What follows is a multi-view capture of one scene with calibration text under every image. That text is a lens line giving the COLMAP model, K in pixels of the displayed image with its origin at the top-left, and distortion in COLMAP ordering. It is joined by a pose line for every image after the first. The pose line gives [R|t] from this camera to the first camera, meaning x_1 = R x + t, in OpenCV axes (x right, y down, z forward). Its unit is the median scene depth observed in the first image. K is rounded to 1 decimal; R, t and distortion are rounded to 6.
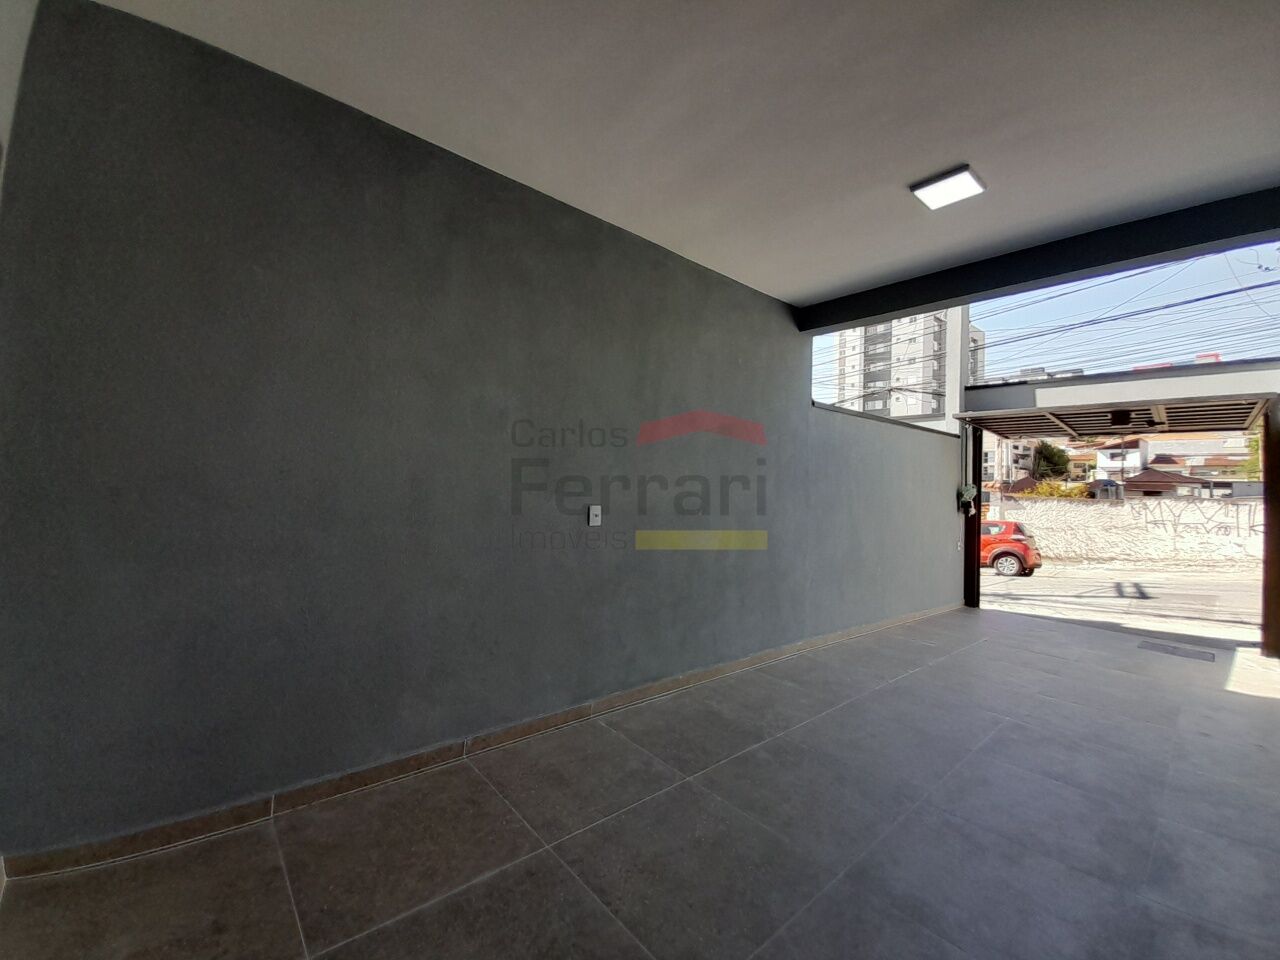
lens RADIAL K [[500.2, 0, 644.5], [0, 500.2, 466.2], [0, 0, 1]] dist [0.000720, -0.010385]
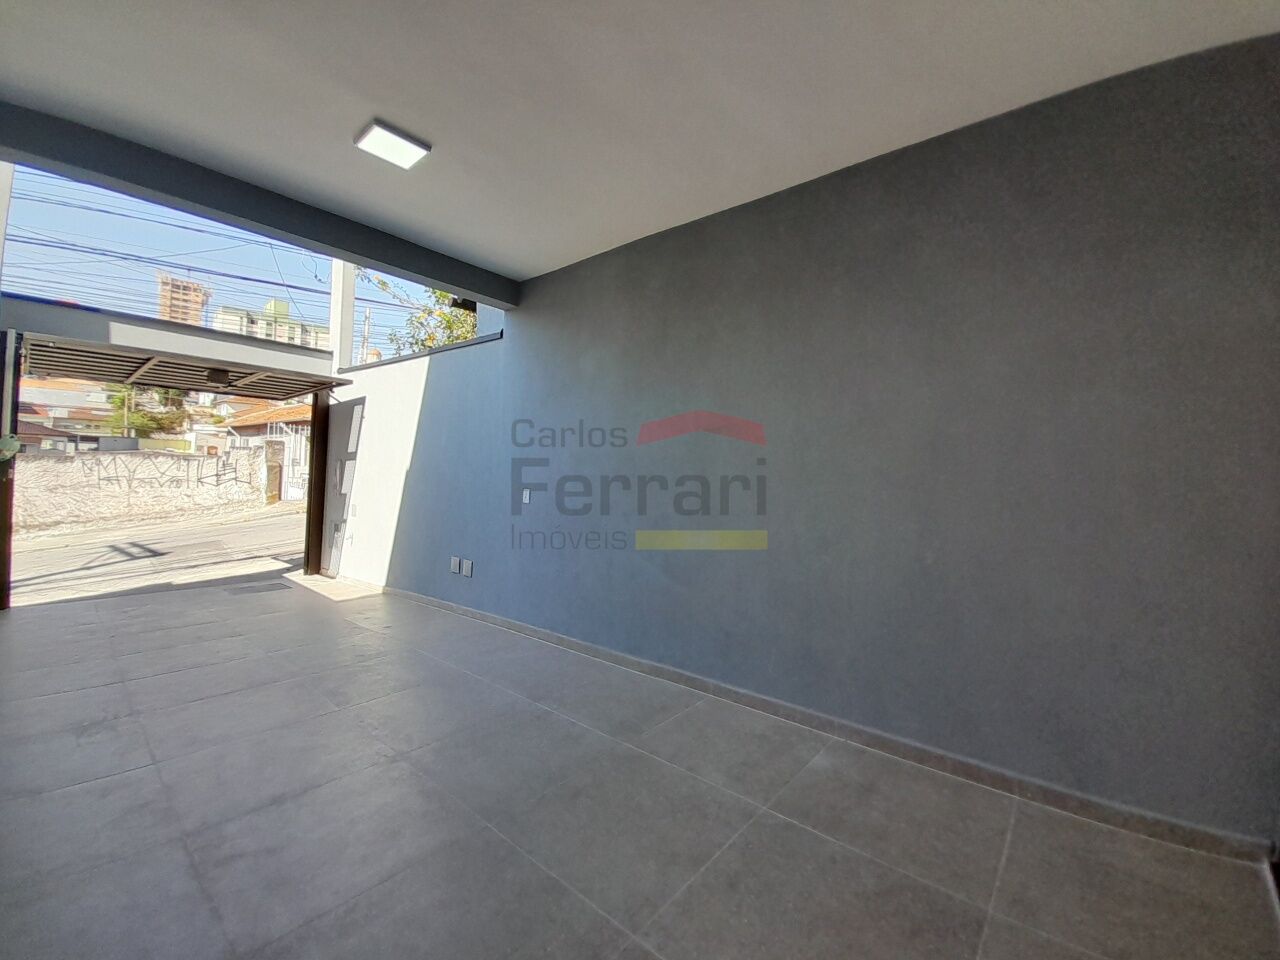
lens RADIAL K [[524.5, 0, 642.9], [0, 524.5, 472.0], [0, 0, 1]] dist [-0.000398, -0.000442]
pose [[-0.126379, -0.033628, 0.991412, -0.092210], [-0.068983, 0.997304, 0.025034, 0.004400], [-0.989581, -0.065226, -0.128358, 0.111991]]
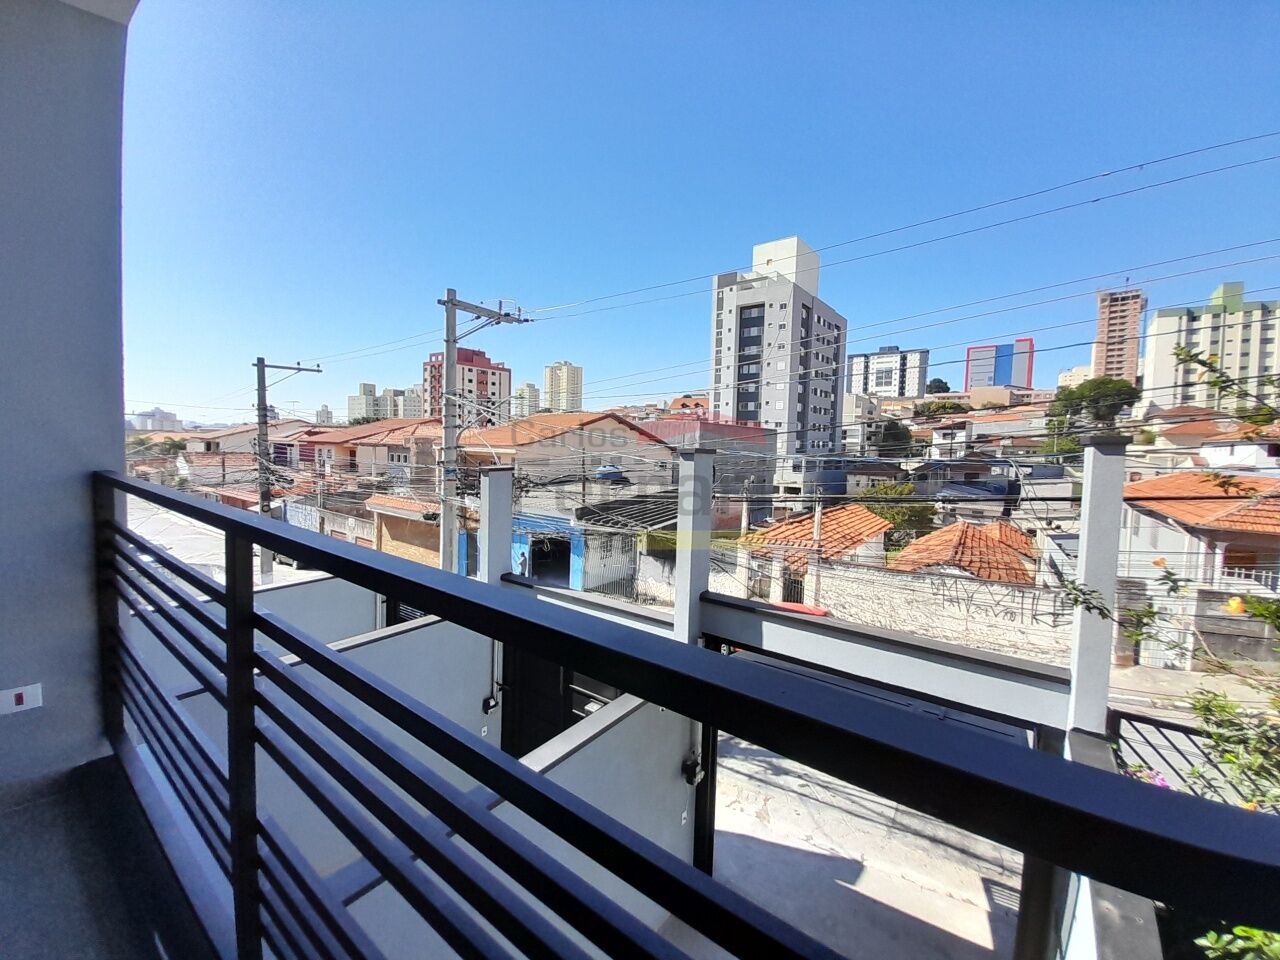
lens RADIAL K [[500.2, 0, 644.5], [0, 500.2, 466.2], [0, 0, 1]] dist [0.000720, -0.010385]
pose [[0.977738, -0.011833, 0.209495, 0.222149], [-0.003034, 0.997507, 0.070500, -0.216304], [-0.209807, -0.069566, 0.975265, 0.169826]]
